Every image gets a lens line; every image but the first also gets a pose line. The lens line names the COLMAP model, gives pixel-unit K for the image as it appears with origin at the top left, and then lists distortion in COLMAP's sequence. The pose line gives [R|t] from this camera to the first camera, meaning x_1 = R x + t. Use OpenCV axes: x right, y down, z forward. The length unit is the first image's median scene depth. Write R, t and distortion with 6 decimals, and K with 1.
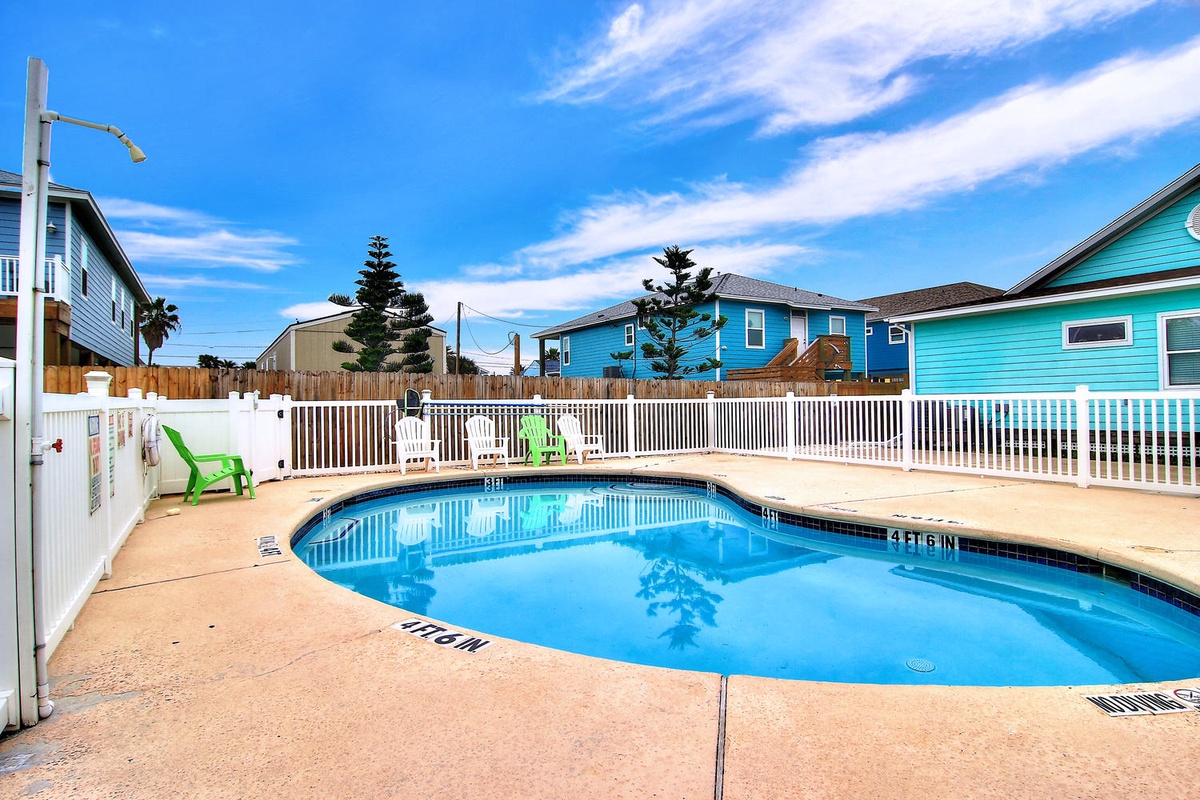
lens RADIAL K [[675.4, 0, 594.0], [0, 675.4, 397.3], [0, 0, 1]] dist [-0.004643, 0.000373]
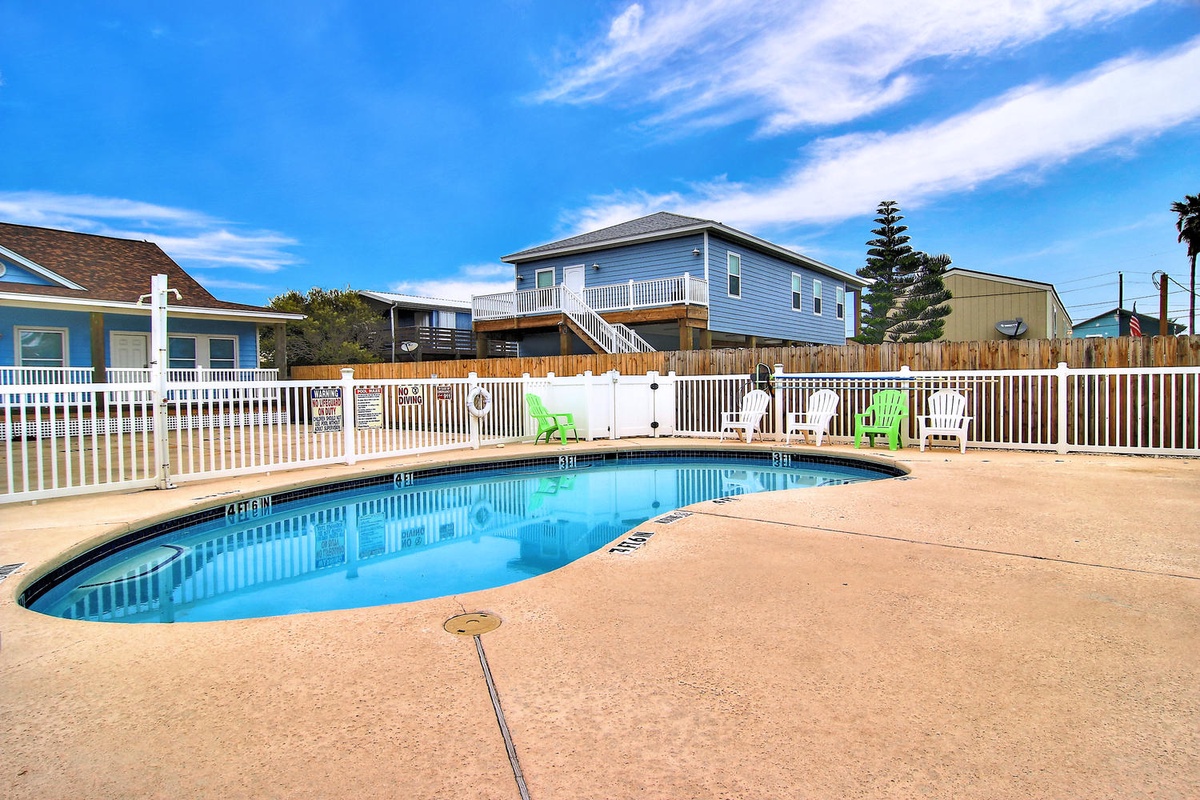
lens RADIAL K [[675.4, 0, 603.7], [0, 675.4, 401.8], [0, 0, 1]] dist [-0.004643, 0.000373]
pose [[0.394291, 0.031326, -0.918452, 0.580247], [0.018729, 0.998937, 0.042111, -0.001563], [0.918795, -0.033805, 0.393285, 0.339783]]
